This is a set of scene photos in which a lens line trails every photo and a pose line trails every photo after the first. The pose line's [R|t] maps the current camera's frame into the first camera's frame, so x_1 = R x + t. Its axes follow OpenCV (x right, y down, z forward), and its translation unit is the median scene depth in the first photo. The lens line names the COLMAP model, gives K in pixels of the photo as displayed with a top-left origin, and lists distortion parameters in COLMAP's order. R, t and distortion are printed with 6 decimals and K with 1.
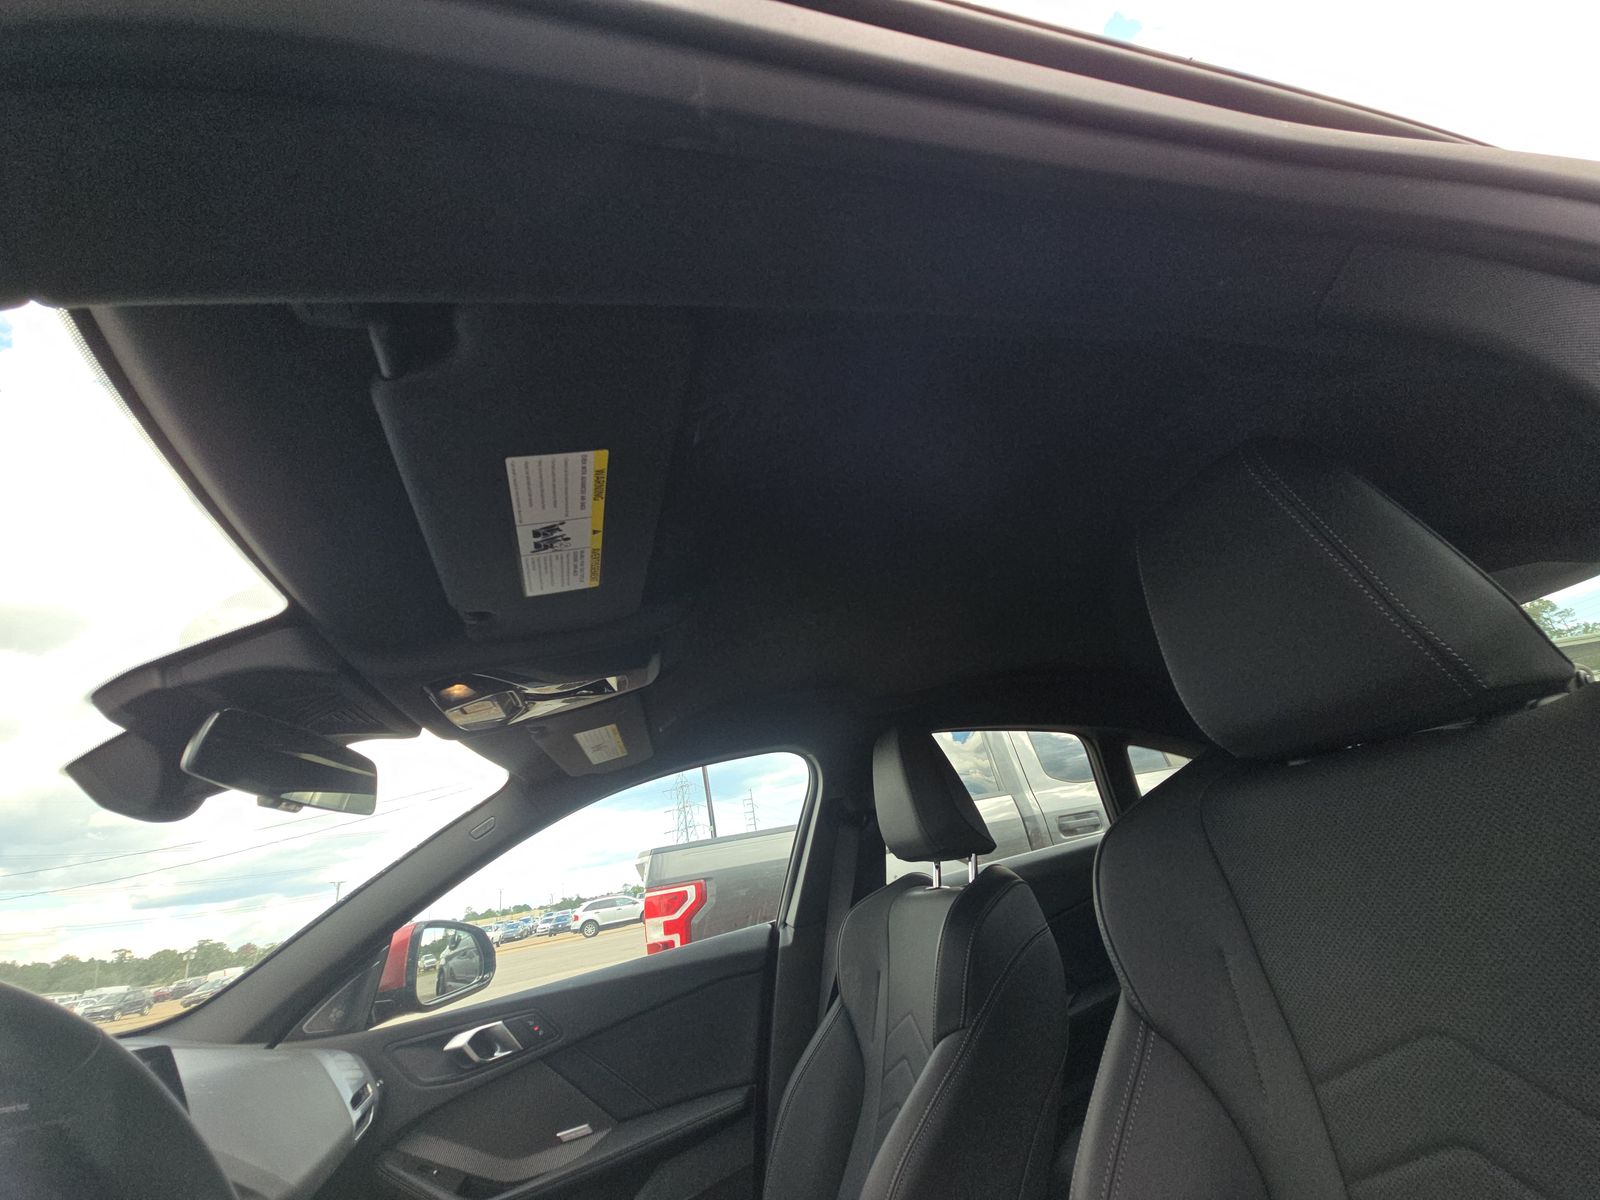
lens RADIAL K [[647.6, 0, 806.2], [0, 647.6, 607.5], [0, 0, 1]] dist [0.024359, -0.021551]
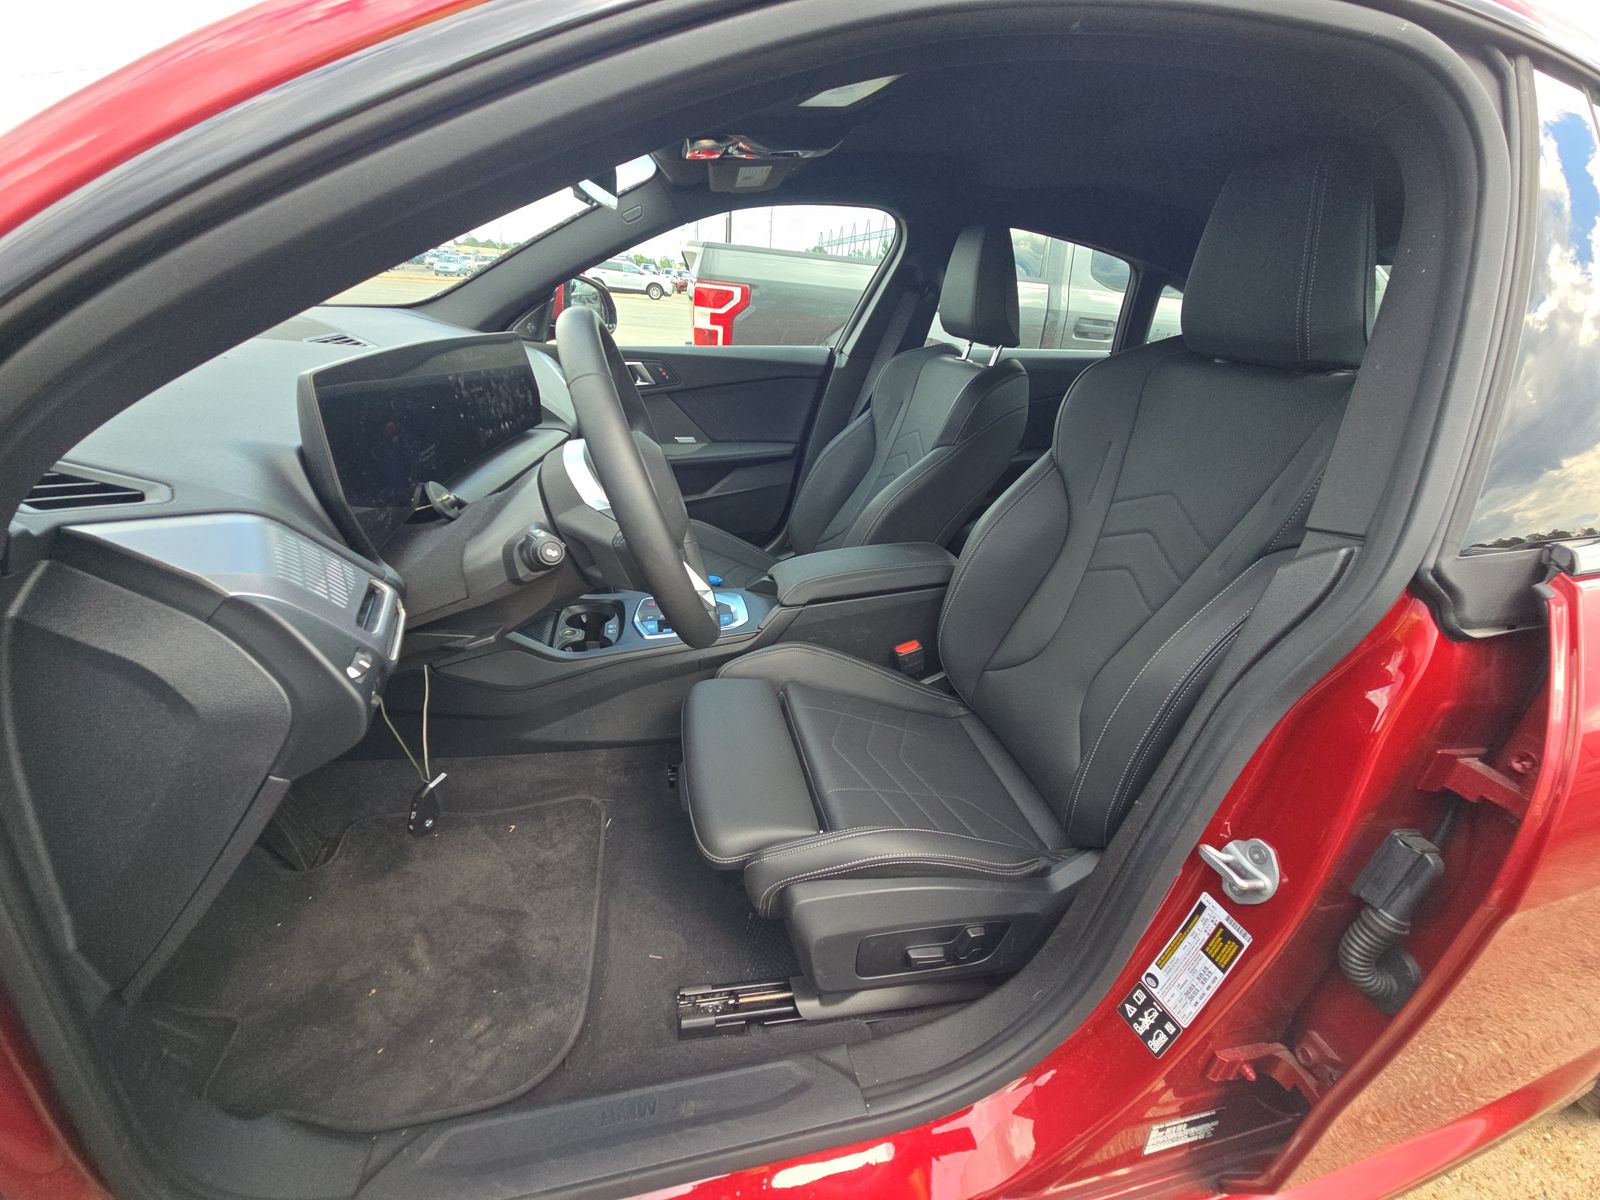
lens RADIAL K [[647.6, 0, 806.2], [0, 647.6, 607.5], [0, 0, 1]] dist [0.024359, -0.021551]
pose [[0.967531, 0.230334, 0.104064, -0.125855], [-0.231061, 0.639183, 0.733523, -0.143878], [0.102439, -0.733751, 0.671651, -0.296015]]
